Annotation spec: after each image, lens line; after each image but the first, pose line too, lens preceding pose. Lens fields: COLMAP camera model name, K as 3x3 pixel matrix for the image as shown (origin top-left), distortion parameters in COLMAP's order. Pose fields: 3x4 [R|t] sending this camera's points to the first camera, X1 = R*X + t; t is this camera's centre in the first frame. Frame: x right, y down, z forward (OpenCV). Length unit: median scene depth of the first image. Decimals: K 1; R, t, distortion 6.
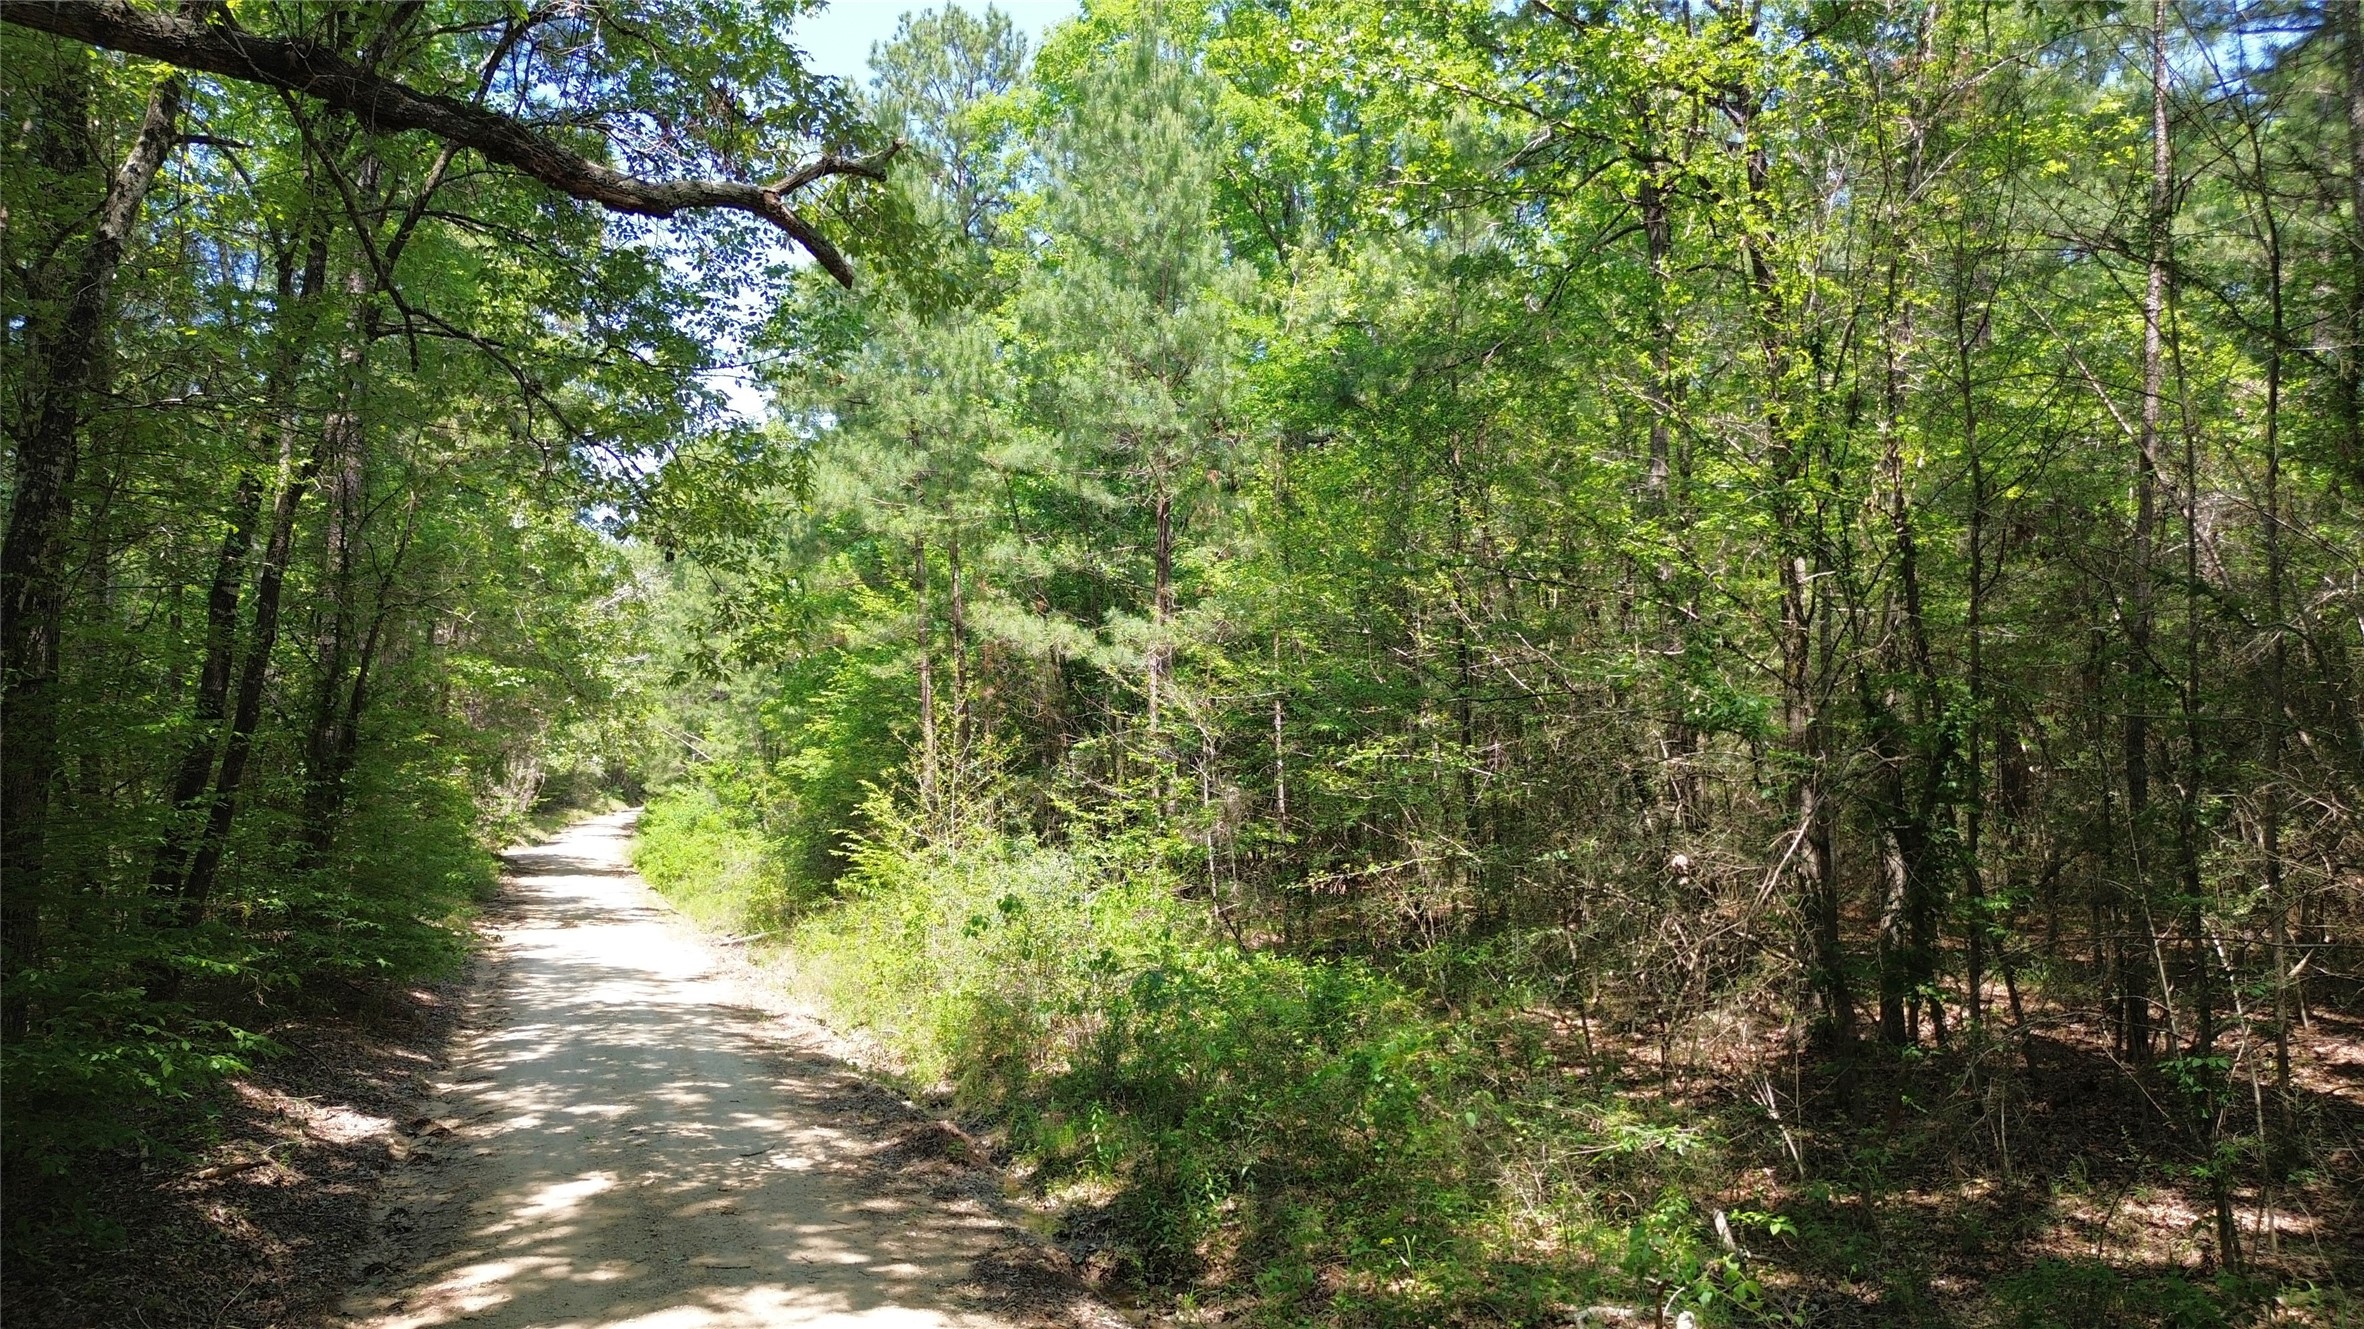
lens RADIAL K [[1690.8, 0, 1183.0], [0, 1690.8, 667.3], [0, 0, 1]] dist [0.074686, -0.067981]
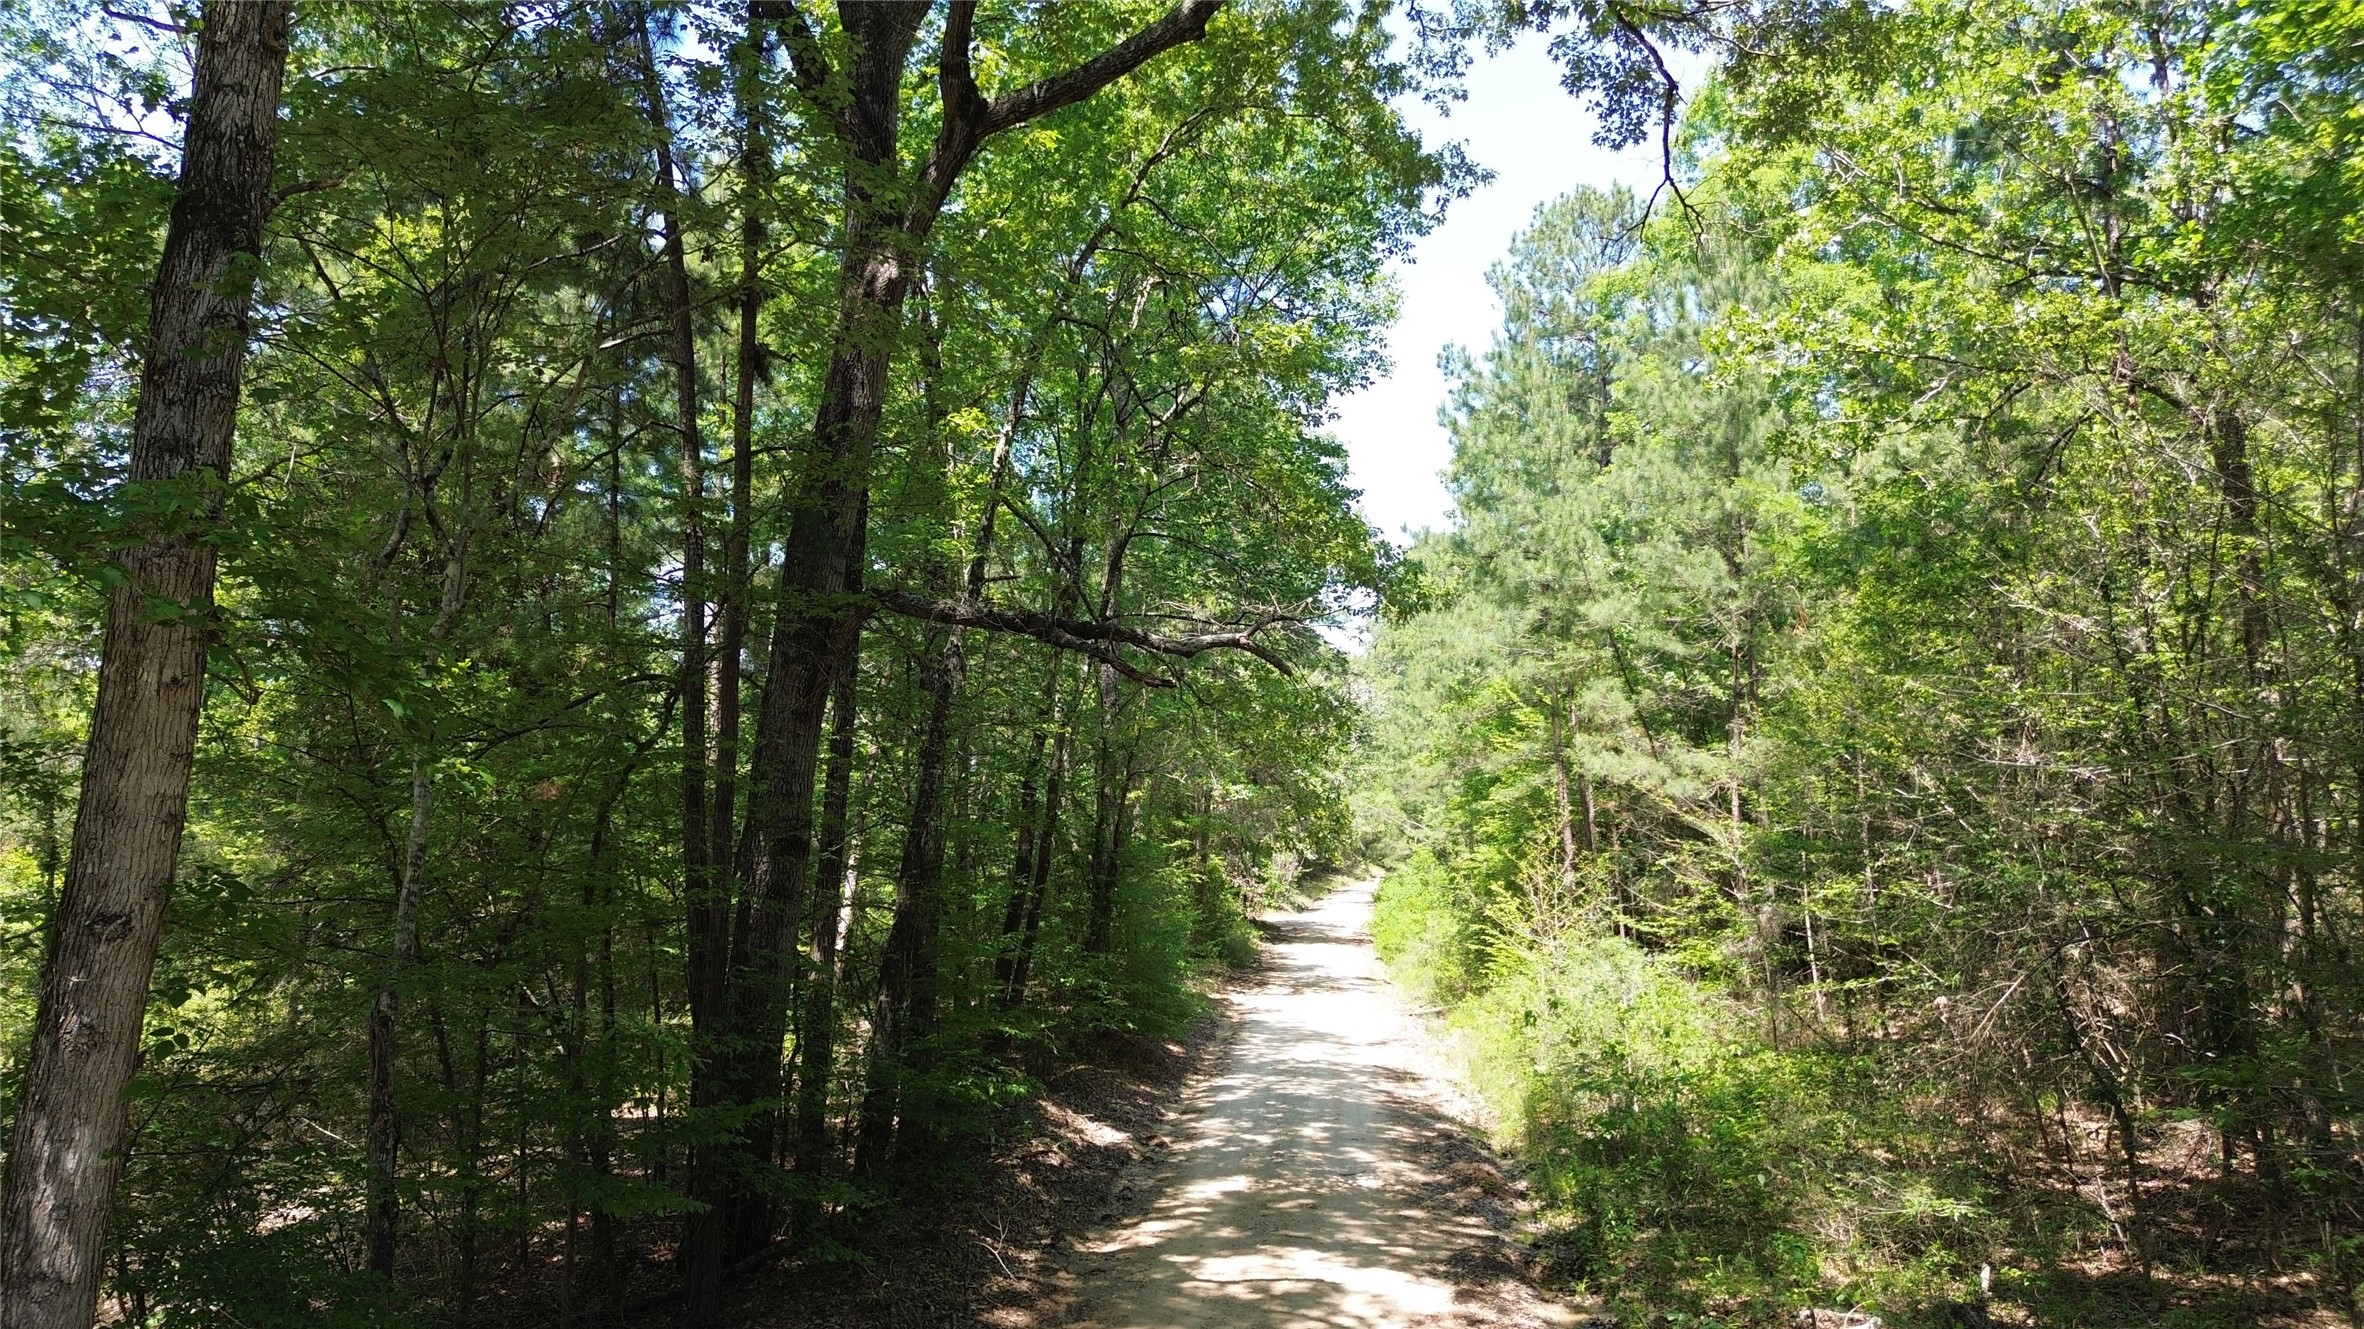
lens RADIAL K [[1690.8, 0, 1176.2], [0, 1690.8, 660.4], [0, 0, 1]] dist [0.074686, -0.067981]
pose [[0.901557, -0.056033, -0.429016, 0.178229], [0.040060, 0.998130, -0.046180, -0.061646], [0.430801, 0.024448, 0.902116, -0.258140]]
